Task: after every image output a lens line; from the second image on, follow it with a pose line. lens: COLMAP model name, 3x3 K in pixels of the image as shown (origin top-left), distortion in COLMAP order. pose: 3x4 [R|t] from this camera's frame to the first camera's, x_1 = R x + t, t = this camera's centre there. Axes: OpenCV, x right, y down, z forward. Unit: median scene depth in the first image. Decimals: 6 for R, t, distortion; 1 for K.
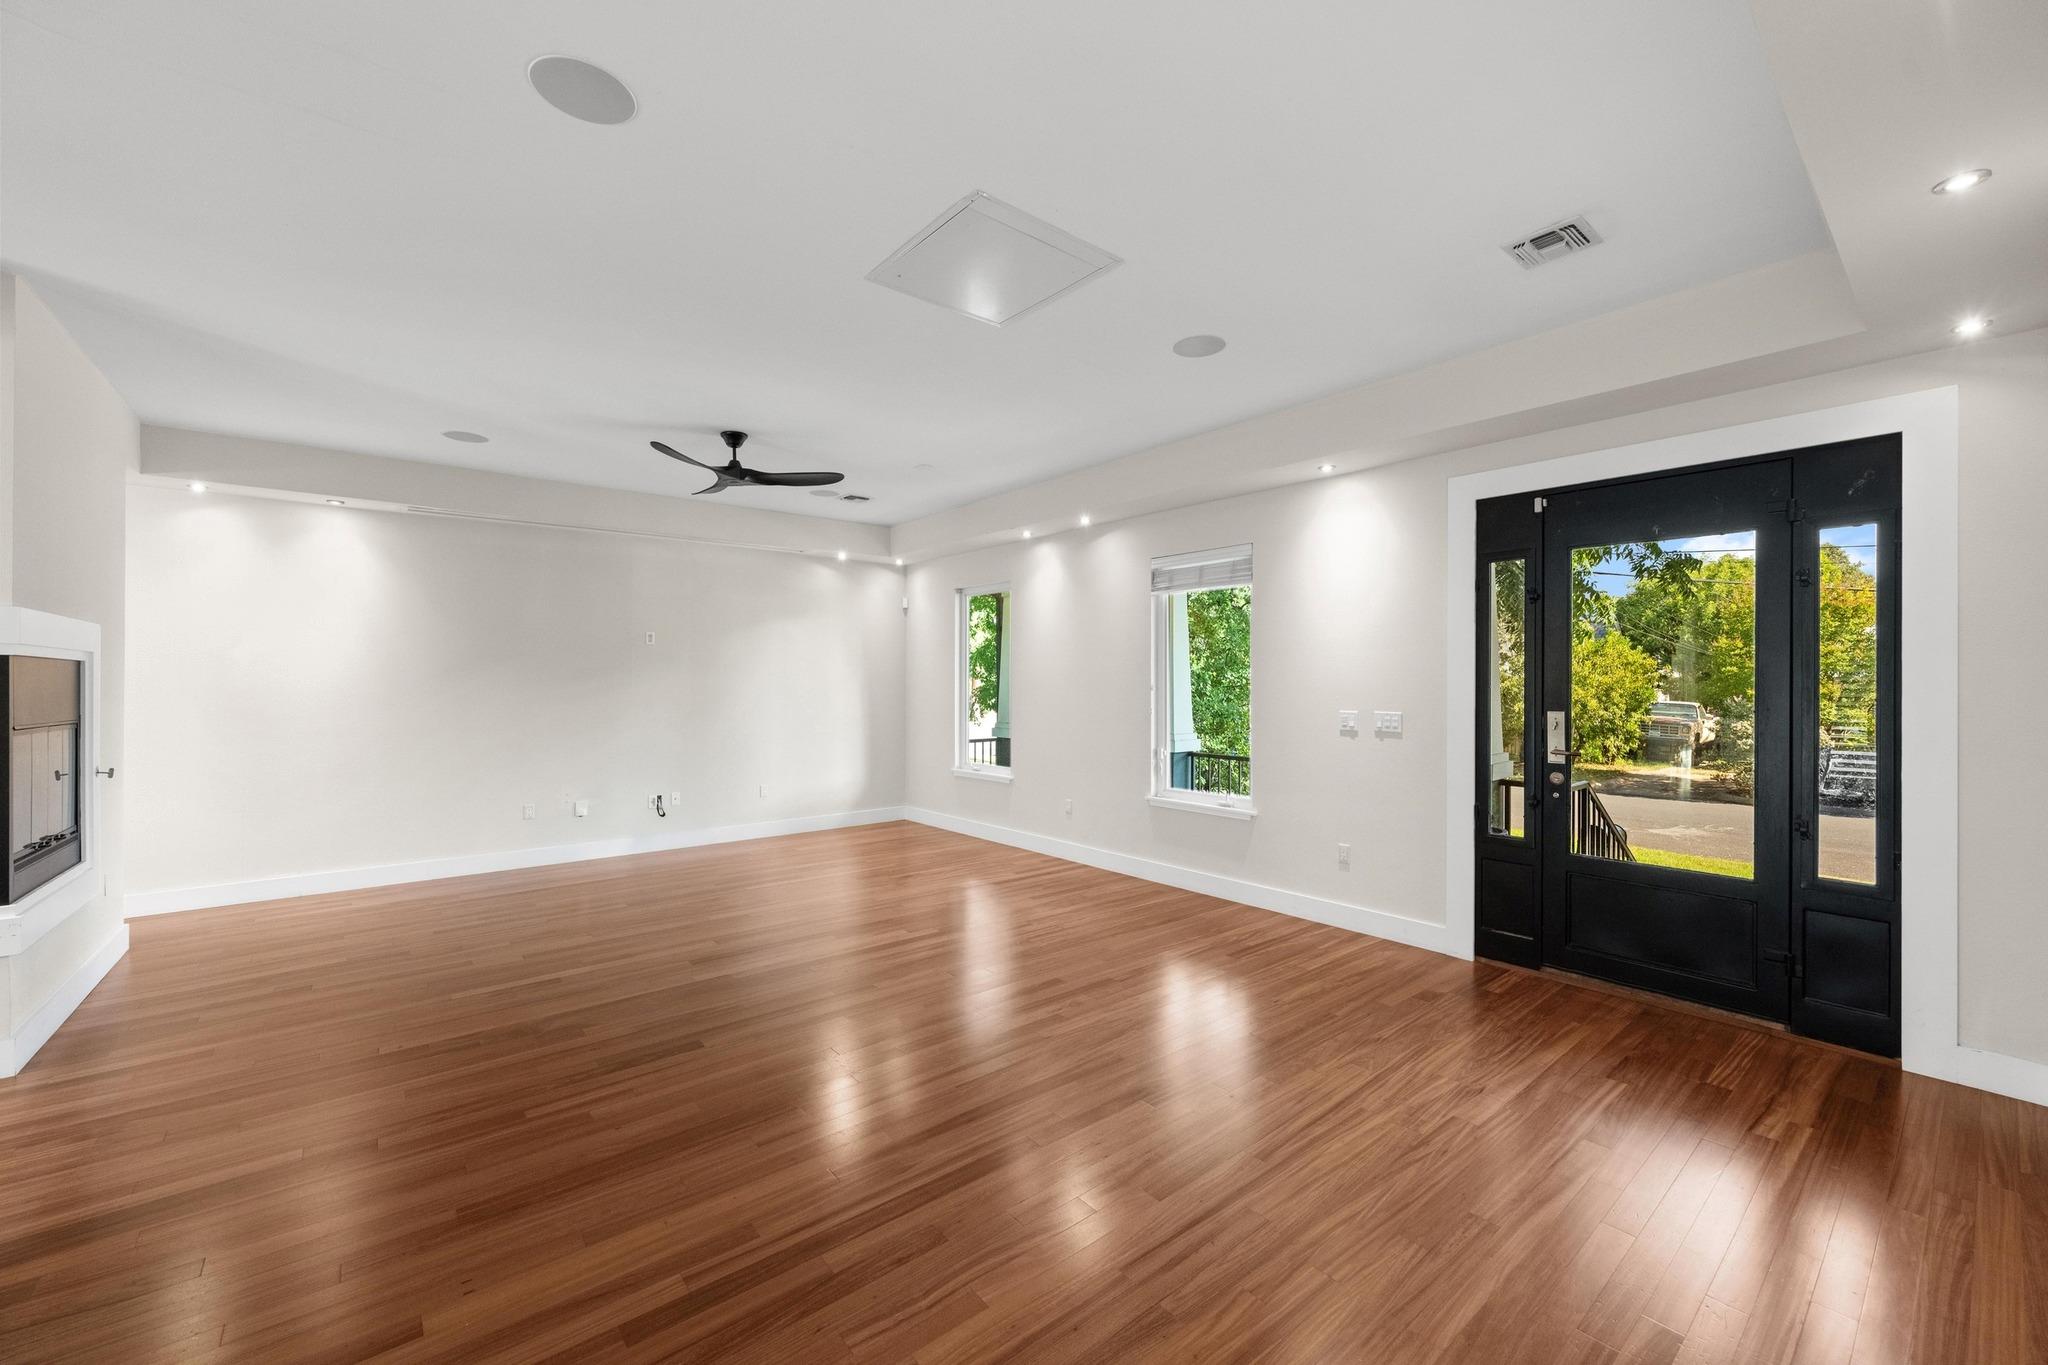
lens RADIAL K [[813.0, 0, 1025.4], [0, 813.0, 682.8], [0, 0, 1]] dist [-0.001603, 0.000773]
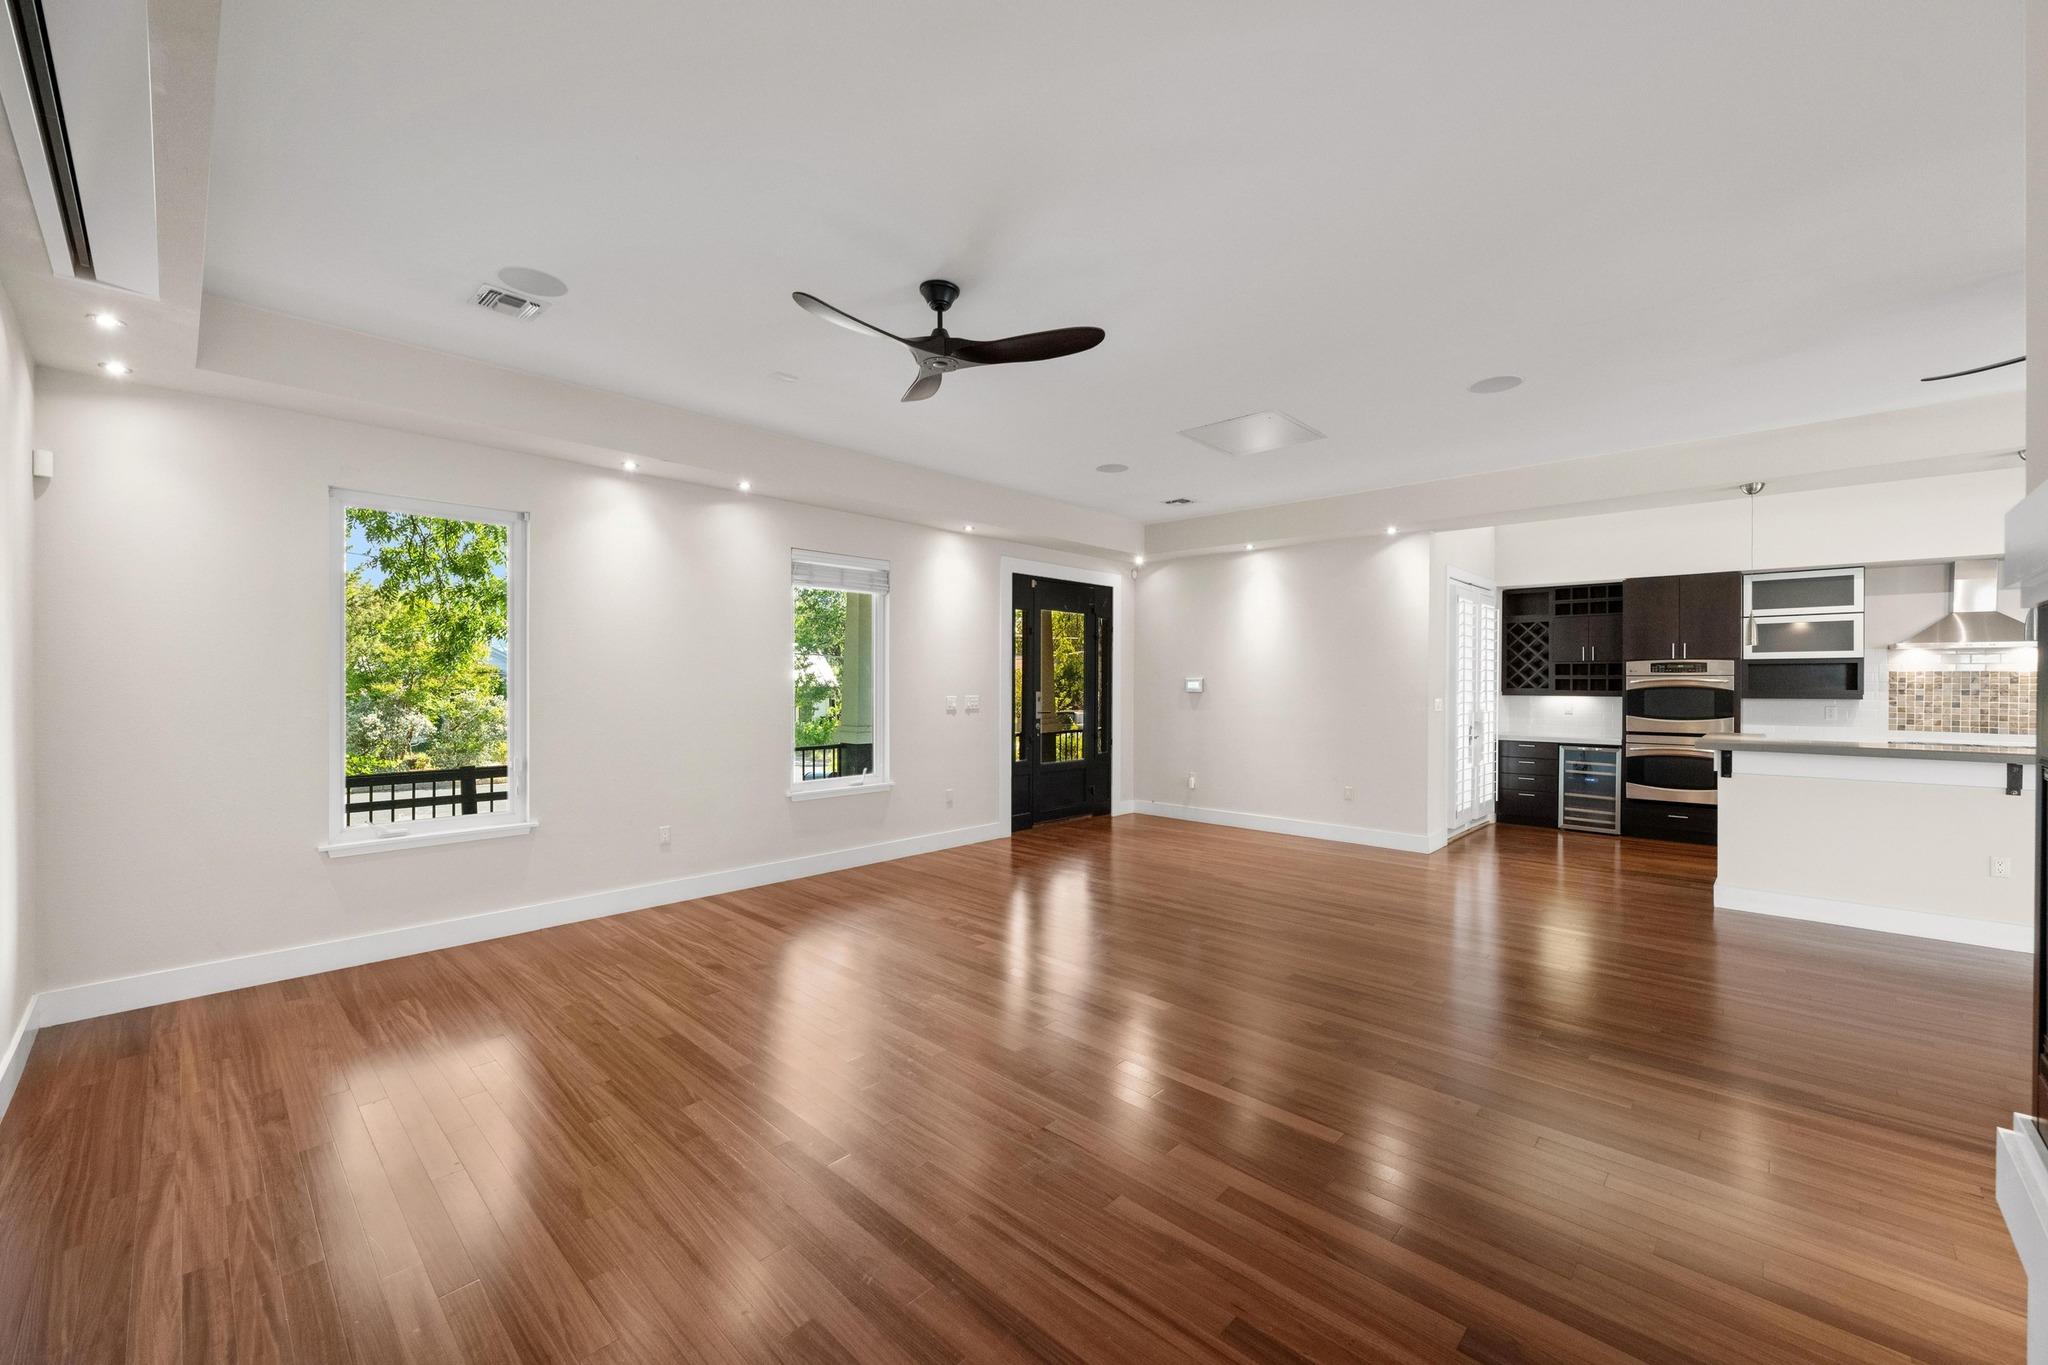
lens RADIAL K [[813.0, 0, 1021.6], [0, 813.0, 683.0], [0, 0, 1]] dist [-0.001603, 0.000773]
pose [[-0.118971, -0.003449, 0.992892, -0.969480], [0.000125, 0.999994, 0.003488, 0.005767], [-0.992898, 0.000539, -0.118969, 0.970136]]
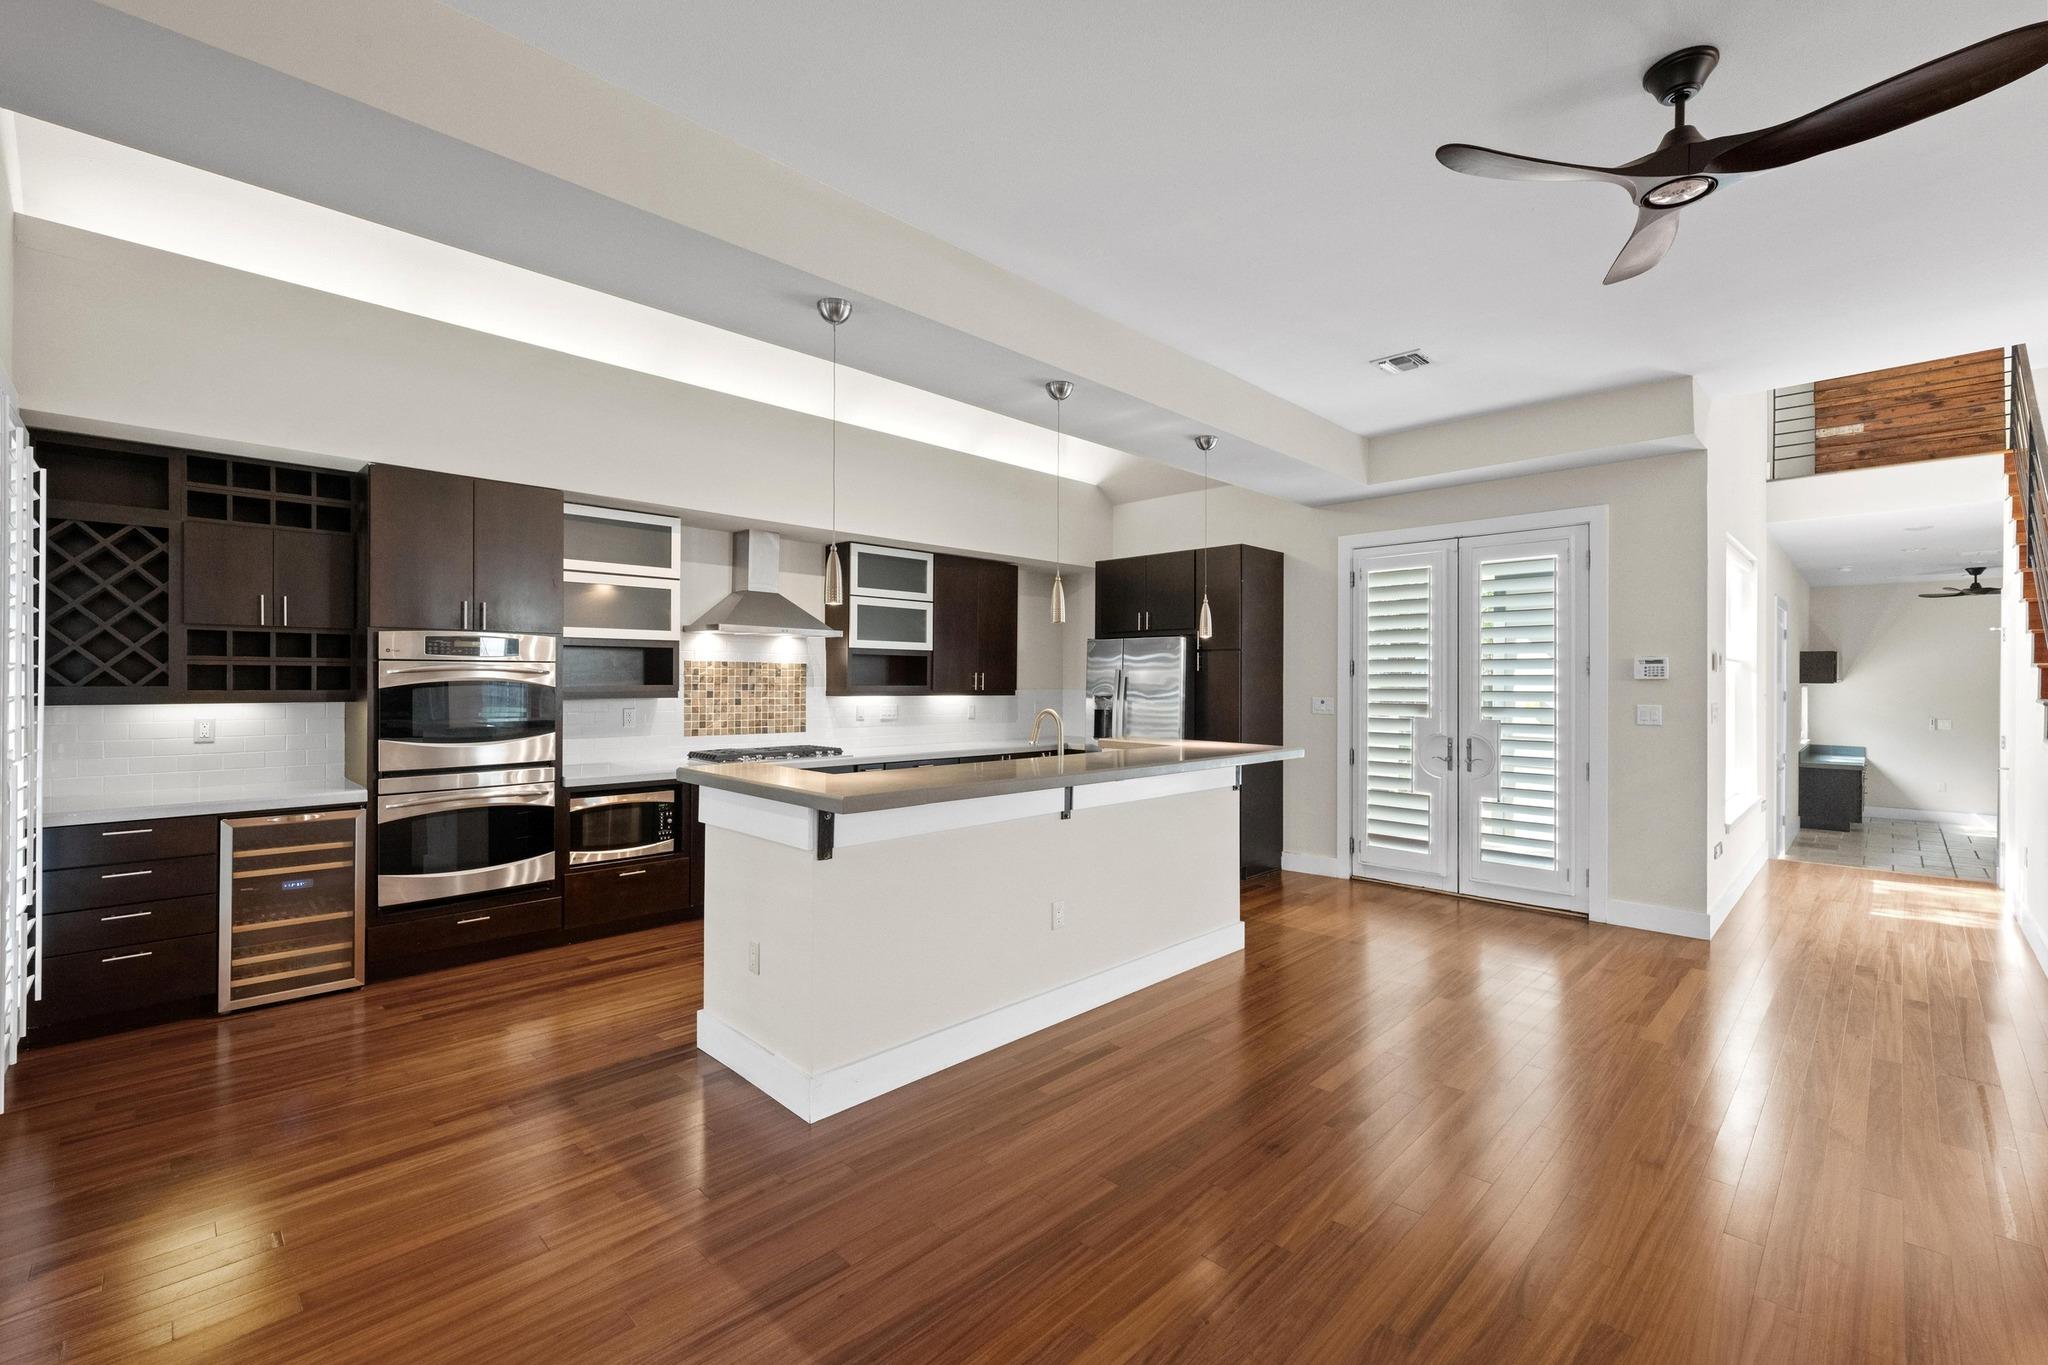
lens RADIAL K [[873.0, 0, 1029.5], [0, 873.0, 681.3], [0, 0, 1]] dist [-0.003760, 0.001638]
pose [[-0.995249, -0.004321, -0.097262, -0.160157], [-0.004669, 0.999983, 0.003353, 0.012091], [0.097246, 0.003791, -0.995253, 0.548802]]
